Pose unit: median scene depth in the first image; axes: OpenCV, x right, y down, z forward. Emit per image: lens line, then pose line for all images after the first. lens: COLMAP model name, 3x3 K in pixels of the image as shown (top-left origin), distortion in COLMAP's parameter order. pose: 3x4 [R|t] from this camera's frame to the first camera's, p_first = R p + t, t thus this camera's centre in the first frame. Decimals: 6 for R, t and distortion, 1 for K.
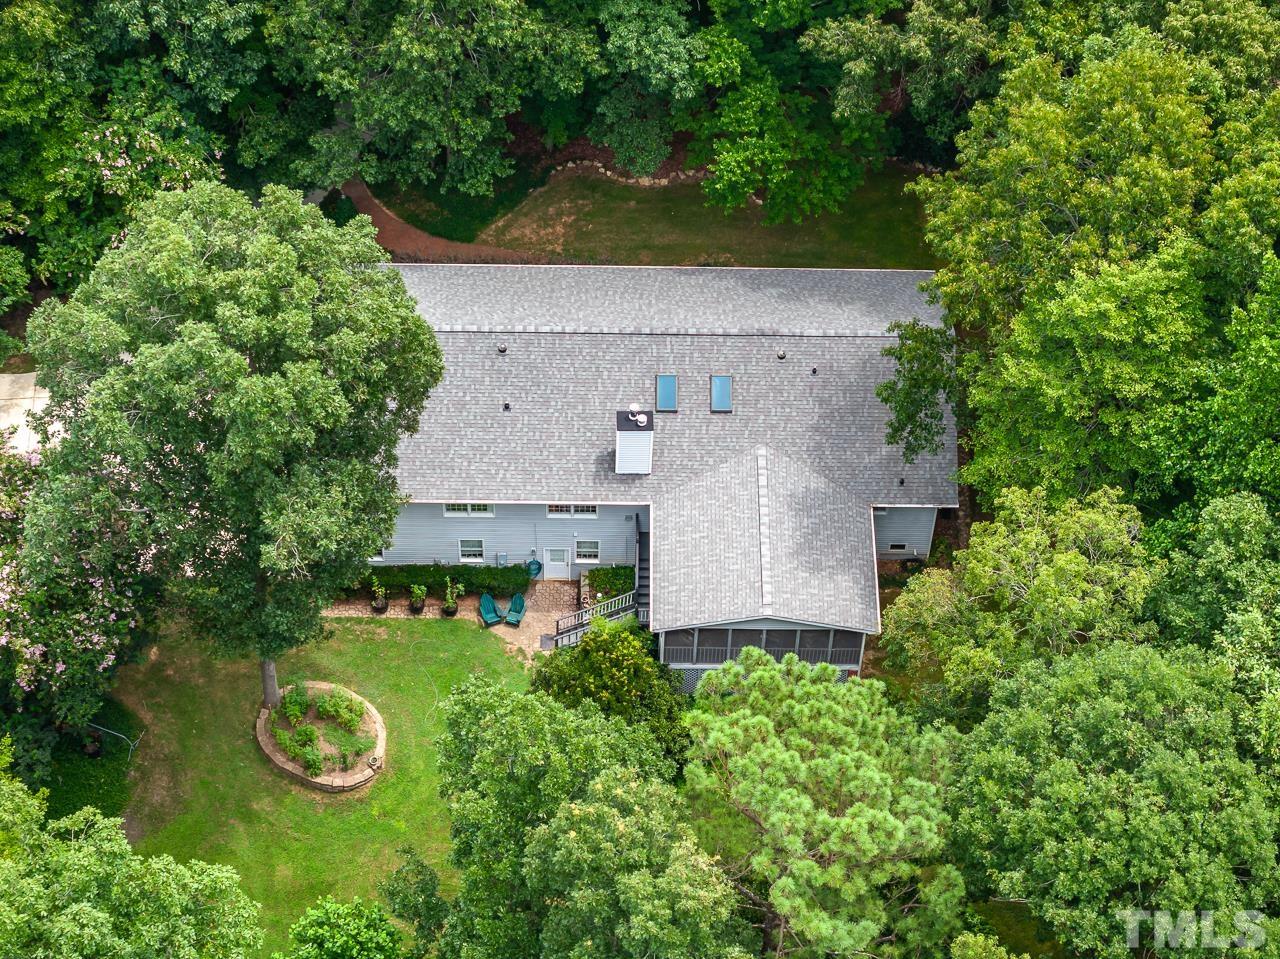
lens RADIAL K [[2592.4, 0, 640.0], [0, 2592.4, 479.5], [0, 0, 1]] dist [-0.177768, 1.230453]
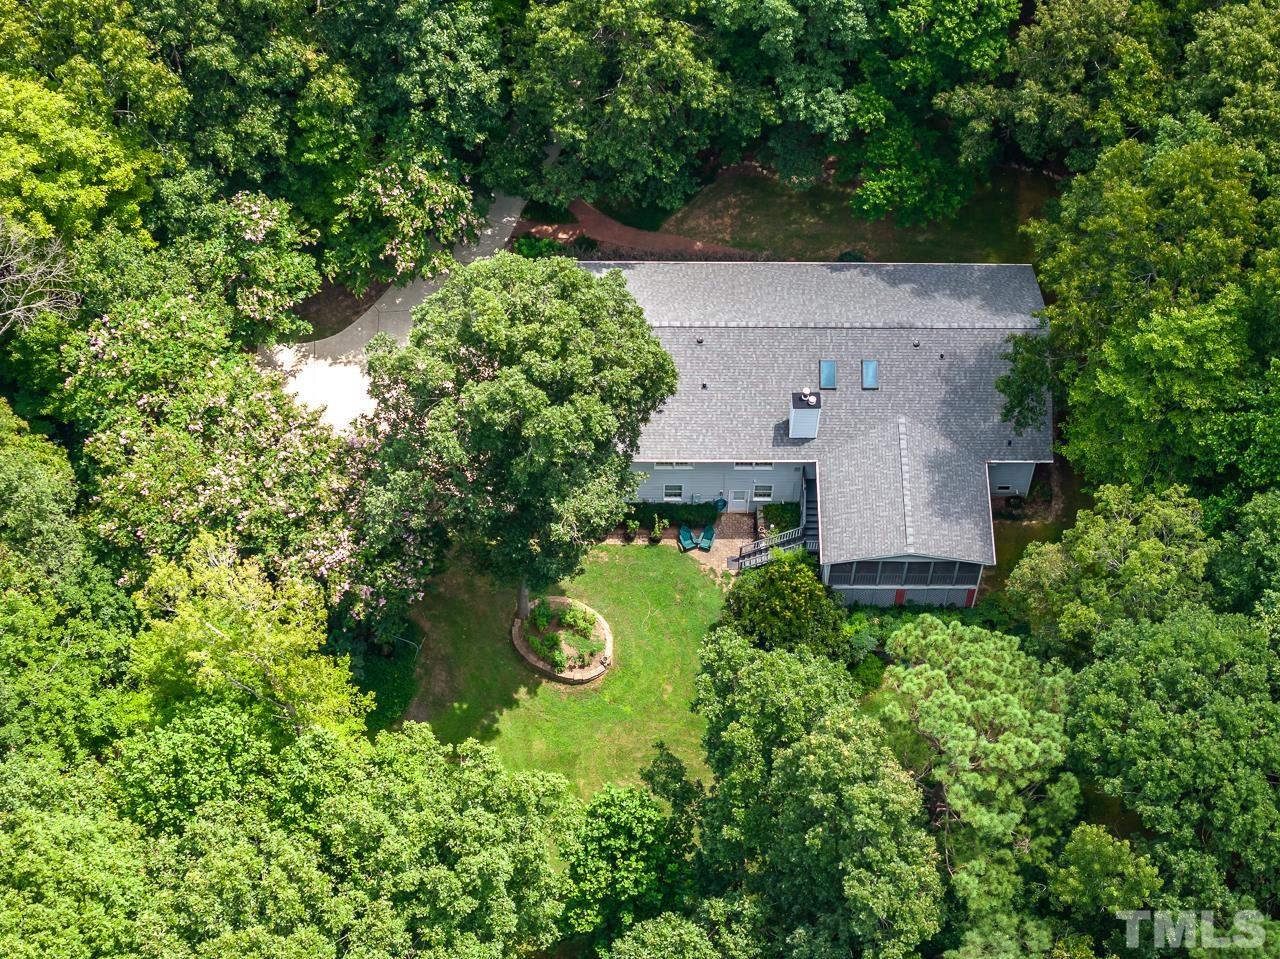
lens RADIAL K [[2592.4, 0, 640.0], [0, 2592.4, 479.5], [0, 0, 1]] dist [-0.177768, 1.230453]
pose [[0.999978, -0.005140, -0.004078, -0.087520], [0.005515, 0.995156, 0.098149, -0.121135], [0.003553, -0.098170, 0.995163, -0.322520]]
